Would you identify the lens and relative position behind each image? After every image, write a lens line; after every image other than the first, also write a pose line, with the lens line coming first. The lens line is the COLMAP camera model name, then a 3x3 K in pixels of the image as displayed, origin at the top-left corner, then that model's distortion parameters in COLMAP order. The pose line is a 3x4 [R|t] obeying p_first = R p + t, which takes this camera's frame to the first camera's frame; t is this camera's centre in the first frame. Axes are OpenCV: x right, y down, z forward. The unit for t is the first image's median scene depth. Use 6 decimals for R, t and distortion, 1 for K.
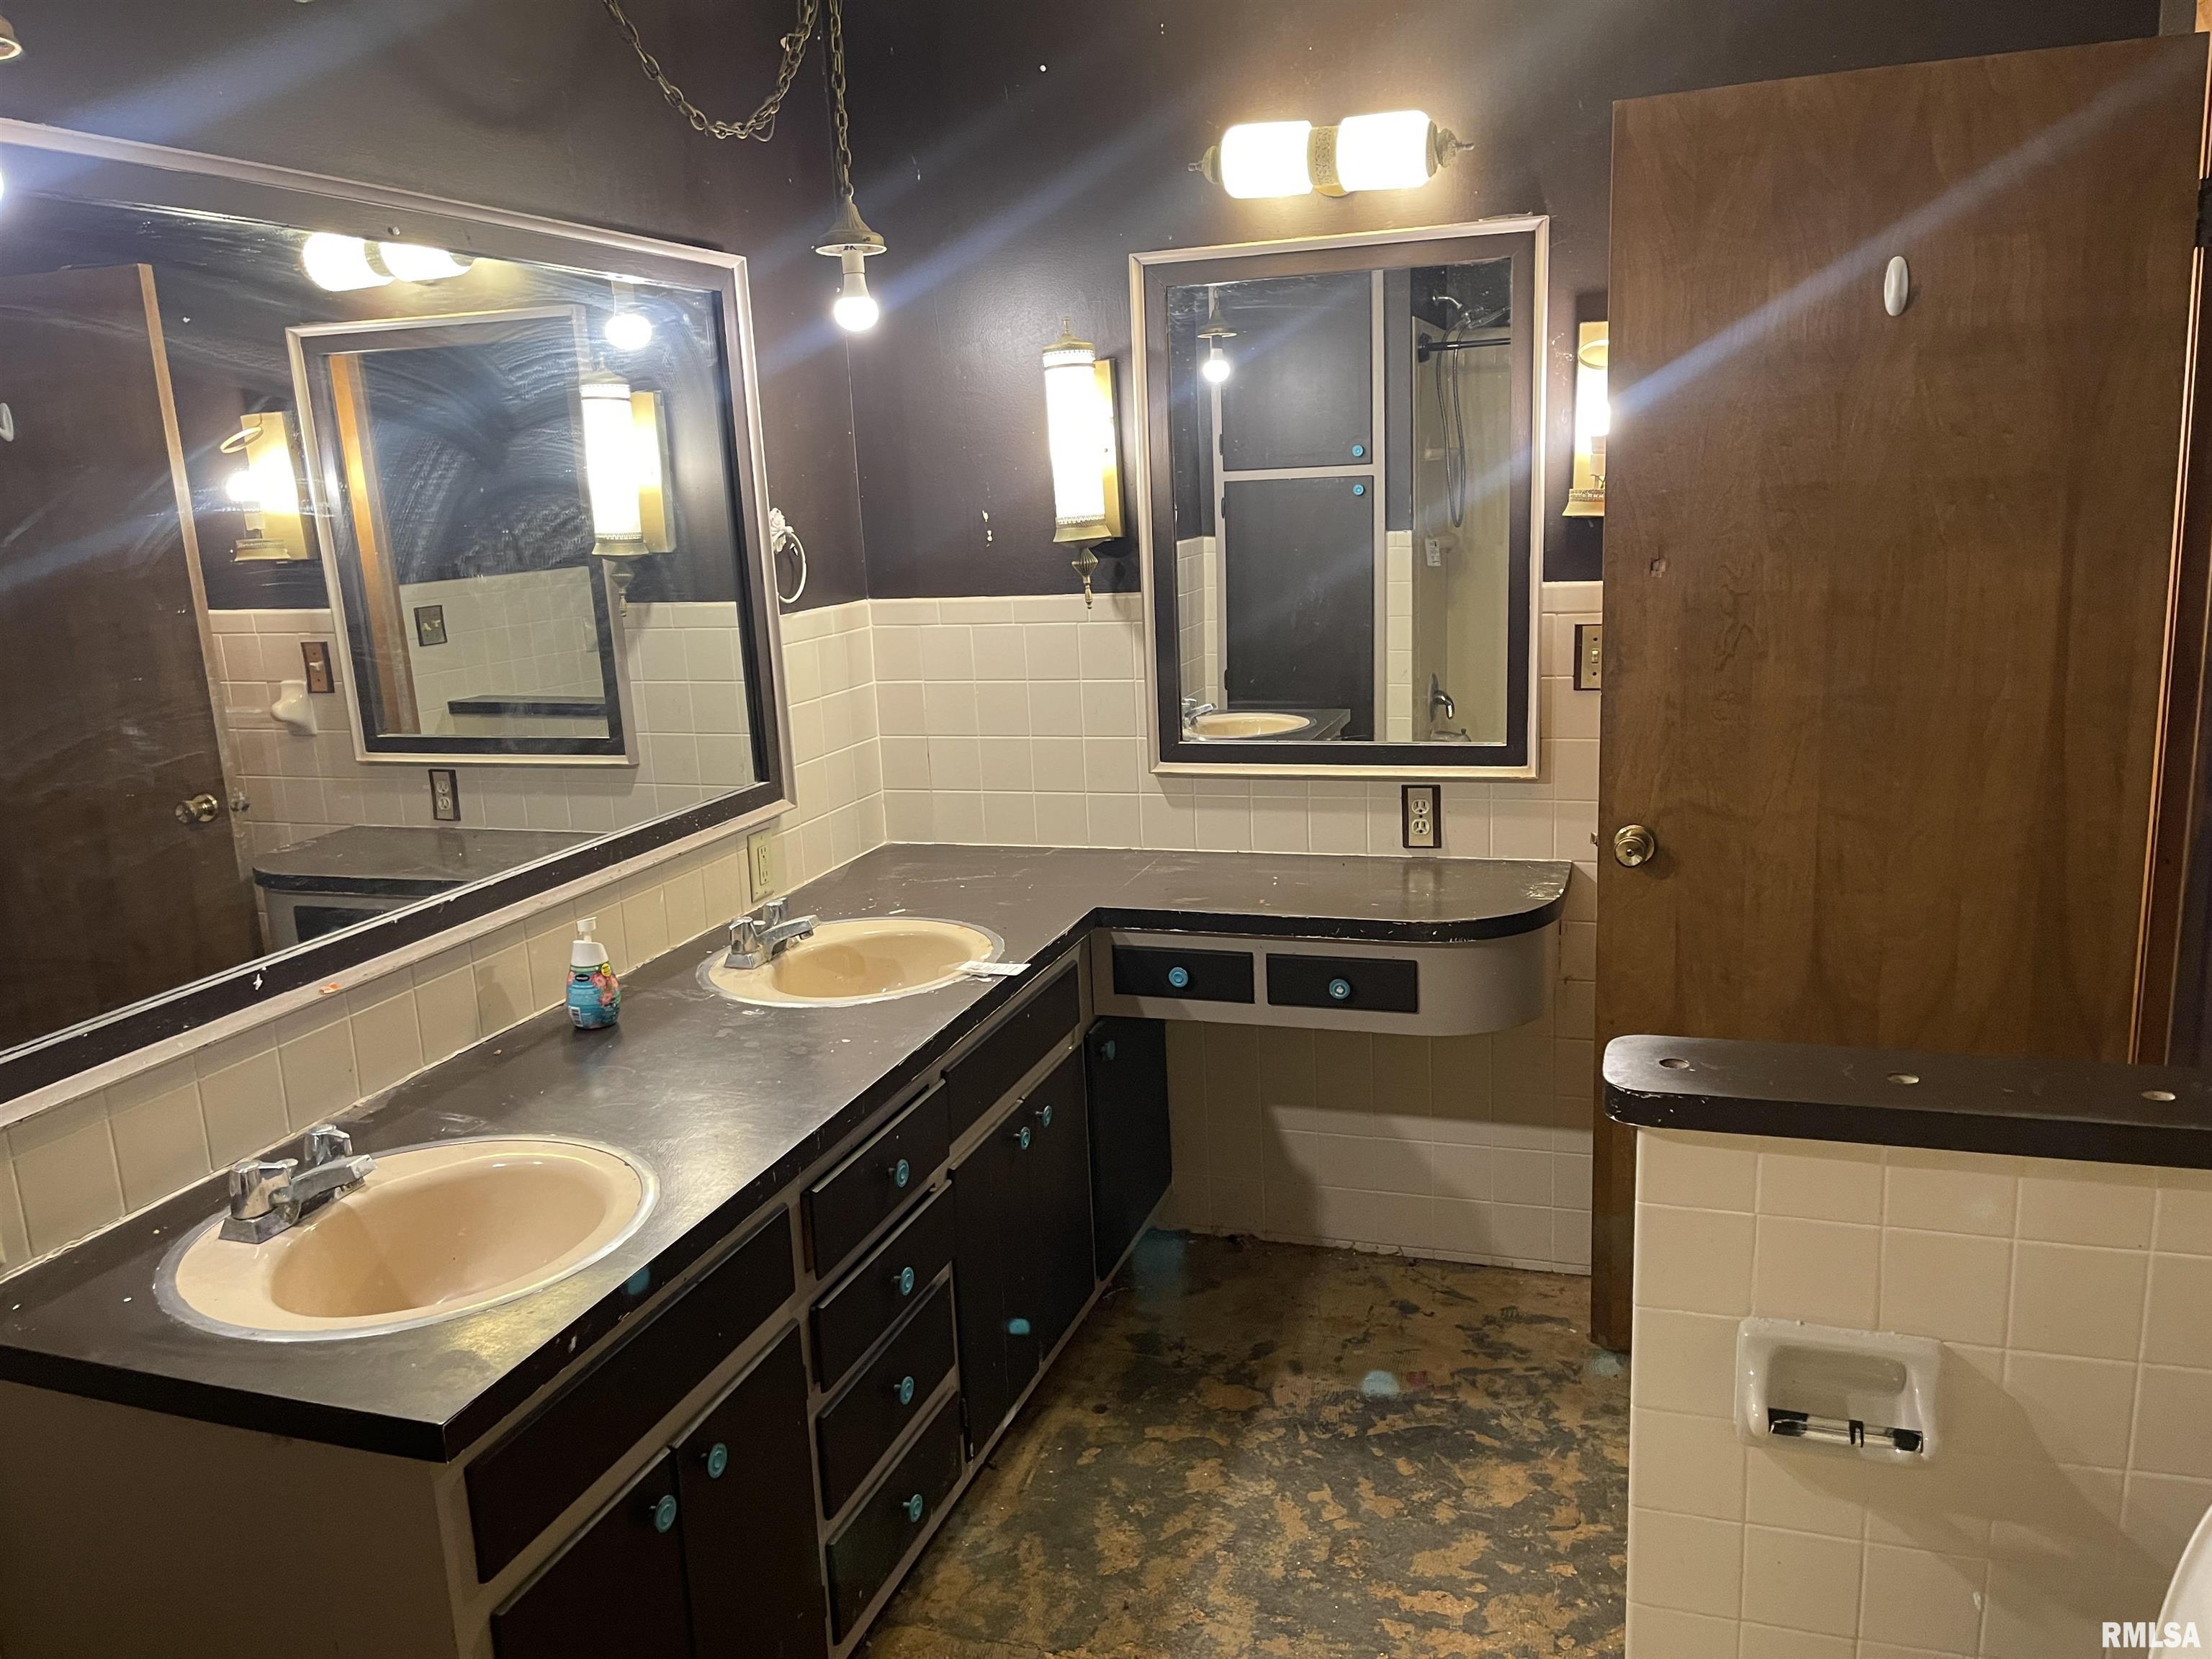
lens RADIAL K [[1631.9, 0, 1121.5], [0, 1631.9, 832.9], [0, 0, 1]] dist [0.093141, -0.157168]
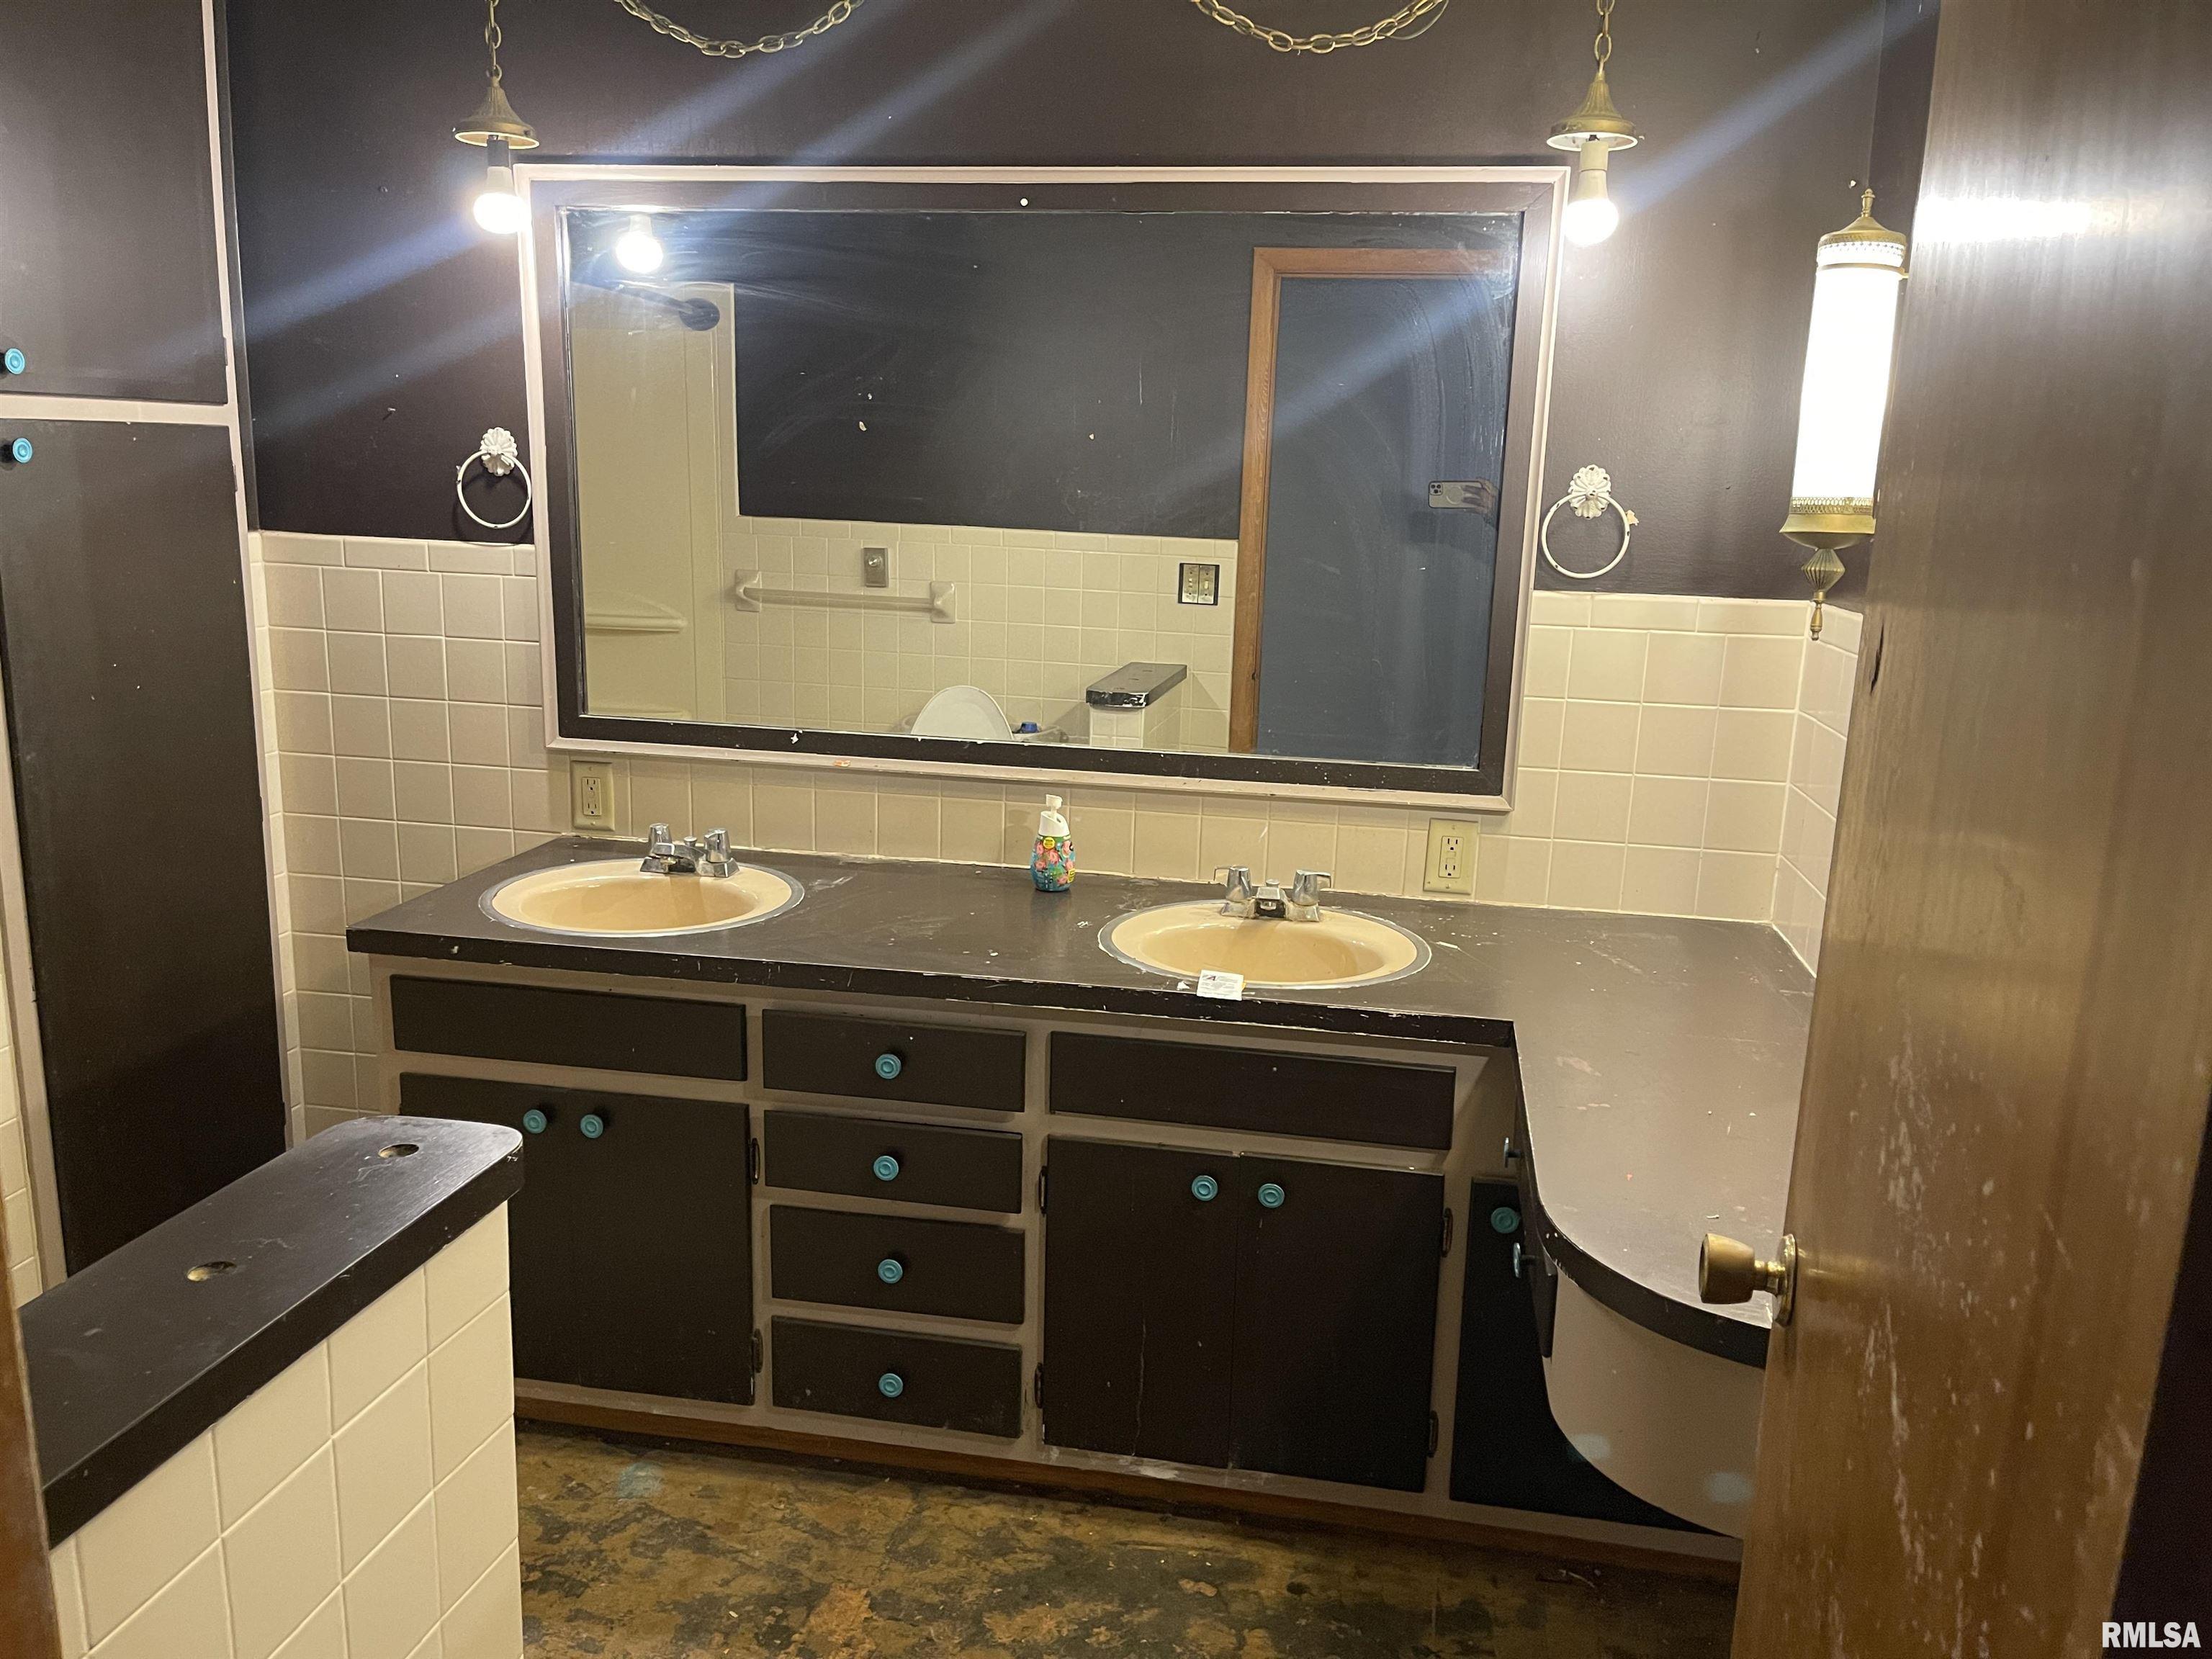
lens RADIAL K [[1631.9, 0, 1121.5], [0, 1631.9, 832.9], [0, 0, 1]] dist [0.093141, -0.157168]
pose [[0.154958, 0.259021, -0.953360, 0.665982], [-0.250325, 0.943818, 0.215741, -0.155171], [0.955681, 0.205219, 0.211092, 0.692298]]
